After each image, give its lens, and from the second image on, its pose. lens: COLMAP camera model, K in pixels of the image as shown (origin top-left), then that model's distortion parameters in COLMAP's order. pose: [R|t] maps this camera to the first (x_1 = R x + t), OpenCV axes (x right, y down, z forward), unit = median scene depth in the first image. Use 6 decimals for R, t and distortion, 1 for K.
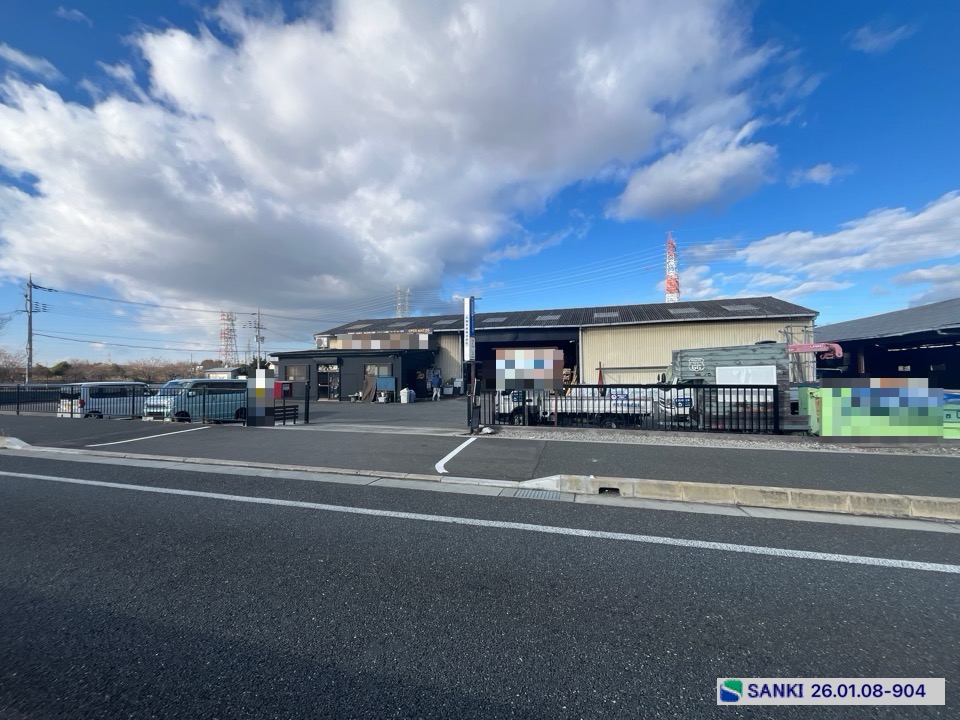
lens RADIAL K [[389.5, 0, 480.0], [0, 389.5, 360.0], [0, 0, 1]] dist [-0.006660, 0.000174]
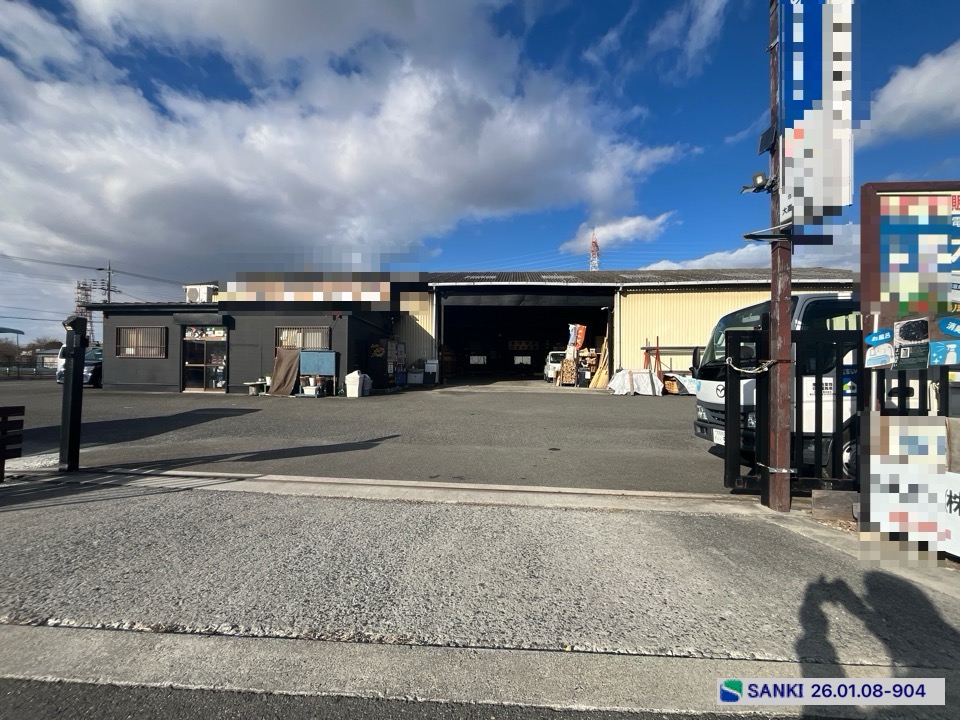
lens RADIAL K [[389.5, 0, 480.0], [0, 389.5, 360.0], [0, 0, 1]] dist [-0.006660, 0.000174]
pose [[0.977430, 0.022650, 0.210043, -0.123915], [-0.026084, 0.999567, 0.013592, 0.041026], [-0.209644, -0.018764, 0.977598, 0.380883]]
